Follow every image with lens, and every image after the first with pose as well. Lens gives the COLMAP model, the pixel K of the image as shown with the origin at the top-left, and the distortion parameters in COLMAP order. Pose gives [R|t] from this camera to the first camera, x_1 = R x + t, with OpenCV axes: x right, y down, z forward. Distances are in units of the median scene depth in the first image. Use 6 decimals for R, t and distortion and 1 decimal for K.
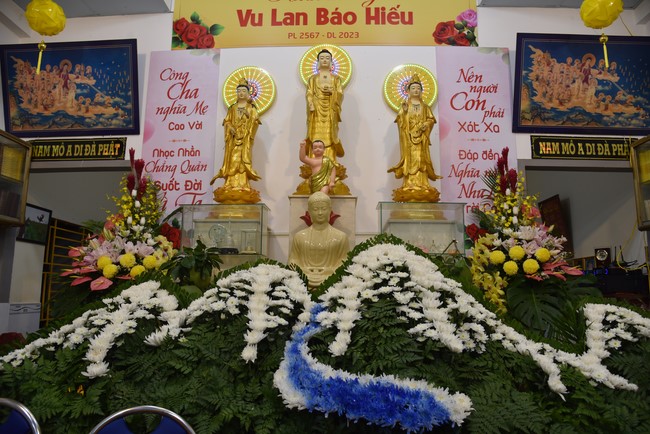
lens RADIAL K [[461.2, 0, 325.0], [0, 461.2, 217.0], [0, 0, 1]] dist [-0.071696, 0.001300]
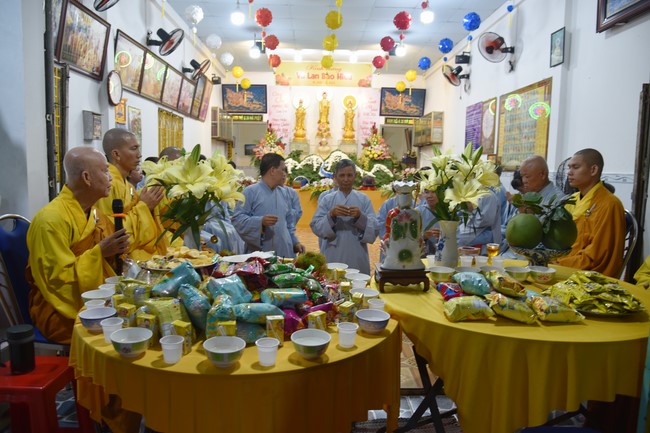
lens RADIAL K [[461.2, 0, 325.0], [0, 461.2, 216.5], [0, 0, 1]] dist [-0.071696, 0.001300]
pose [[0.999030, 0.007543, 0.043389, -0.149968], [-0.018640, 0.965046, 0.261417, -0.388195], [-0.039900, -0.261972, 0.964250, -2.753285]]
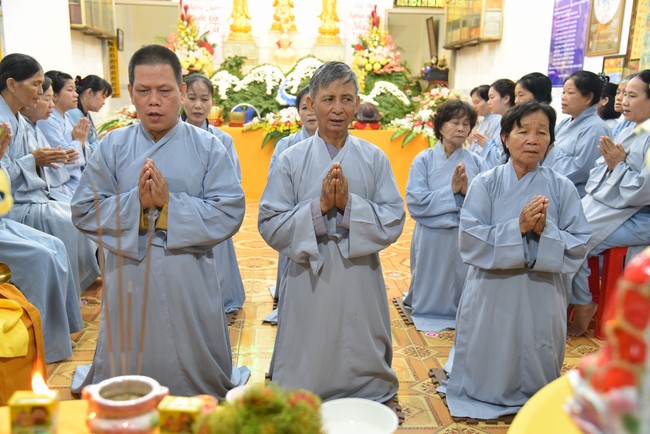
lens RADIAL K [[729.8, 0, 324.6], [0, 729.8, 230.7], [0, 0, 1]] dist [0.122926, 0.006232]
pose [[0.995409, -0.008165, 0.095367, -0.145363], [-0.024806, 0.940305, 0.339427, -0.323747], [-0.092445, -0.340234, 0.935786, -2.416230]]
